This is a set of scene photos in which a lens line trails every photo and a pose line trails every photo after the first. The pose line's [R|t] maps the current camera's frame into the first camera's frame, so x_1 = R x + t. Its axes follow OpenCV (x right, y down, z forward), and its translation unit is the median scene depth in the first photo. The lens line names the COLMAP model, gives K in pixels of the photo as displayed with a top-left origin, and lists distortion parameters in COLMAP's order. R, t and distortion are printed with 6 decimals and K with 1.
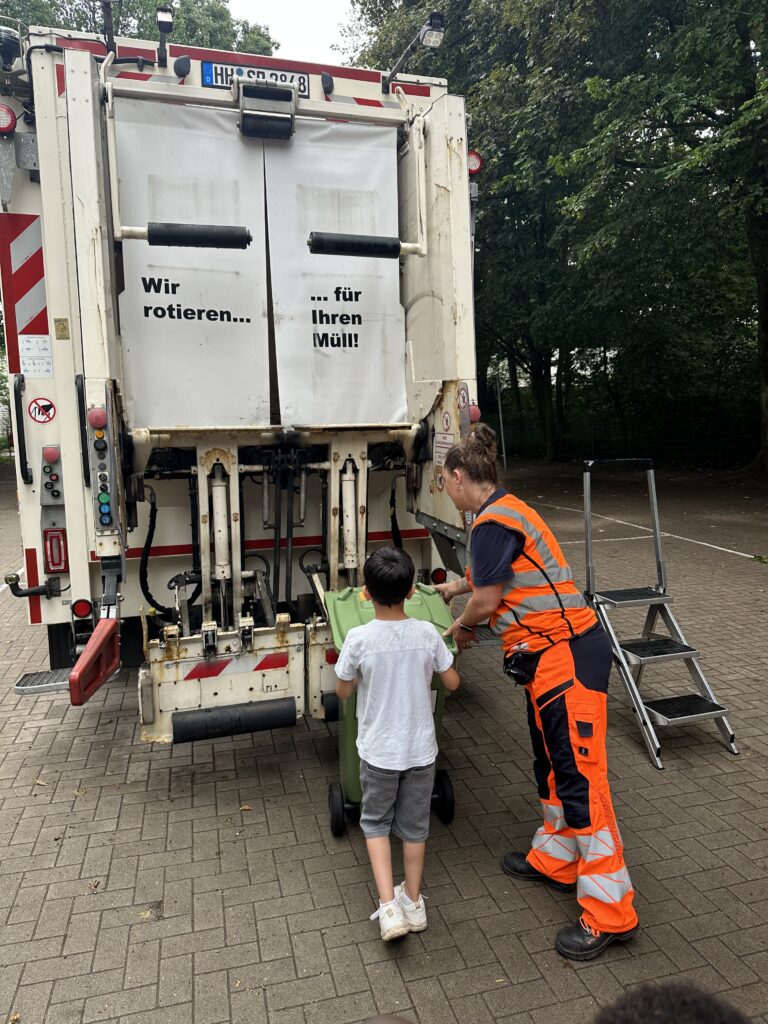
lens RADIAL K [[730.5, 0, 384.0], [0, 730.5, 512.0], [0, 0, 1]] dist [-0.024852, 0.002023]
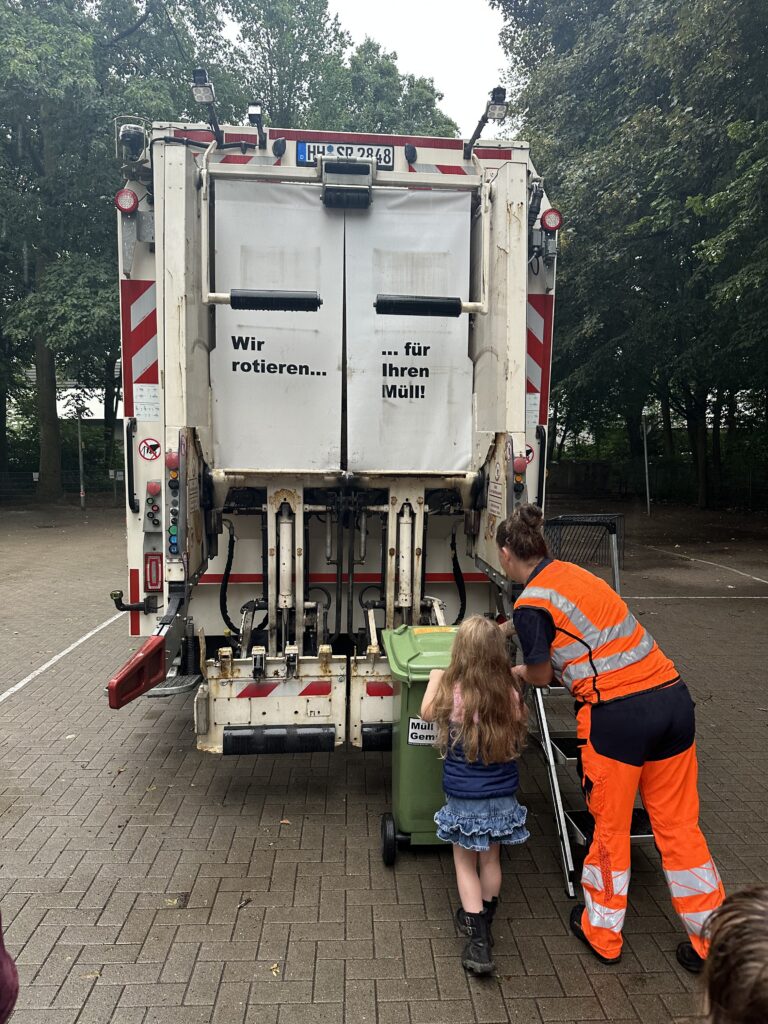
lens RADIAL K [[722.2, 0, 384.0], [0, 722.2, 512.0], [0, 0, 1]] dist [-0.004551, -0.008231]
pose [[0.976720, 0.044546, -0.209840, 0.141446], [-0.053758, 0.997815, -0.038404, -0.018020], [0.207671, 0.048791, 0.976981, -0.032391]]
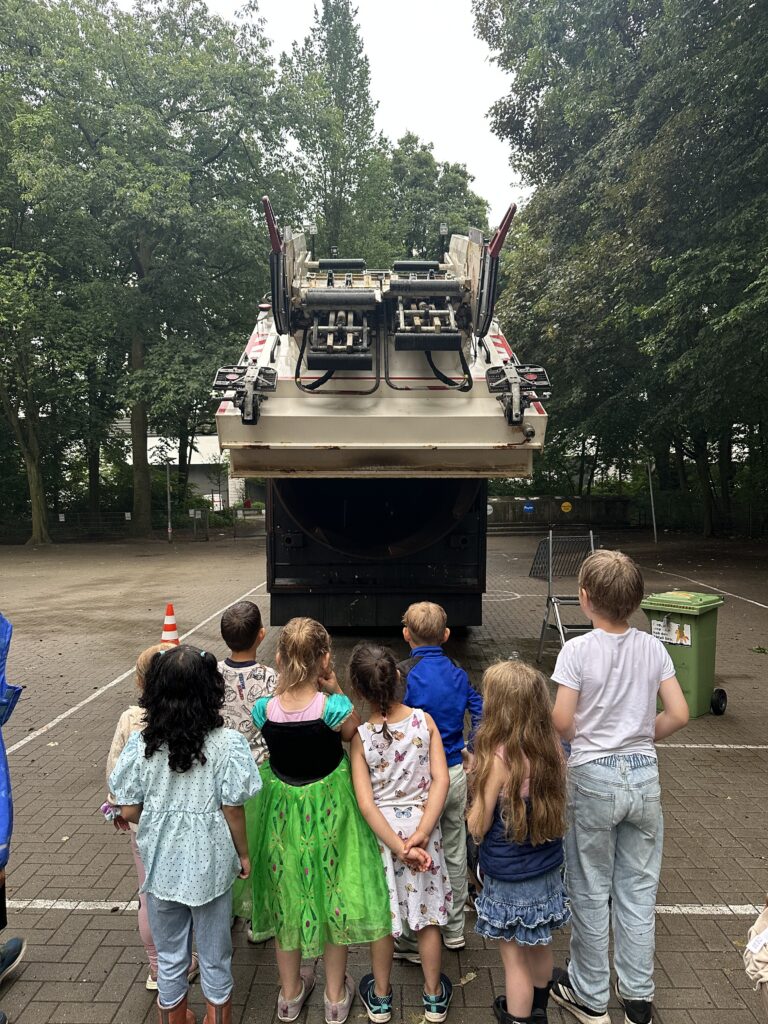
lens RADIAL K [[722.2, 0, 384.0], [0, 722.2, 512.0], [0, 0, 1]] dist [-0.004551, -0.008231]
pose [[0.959854, 0.022092, -0.279628, 0.468424], [-0.047227, 0.995390, -0.083472, 0.059955], [0.276495, 0.093326, 0.956473, -1.031719]]
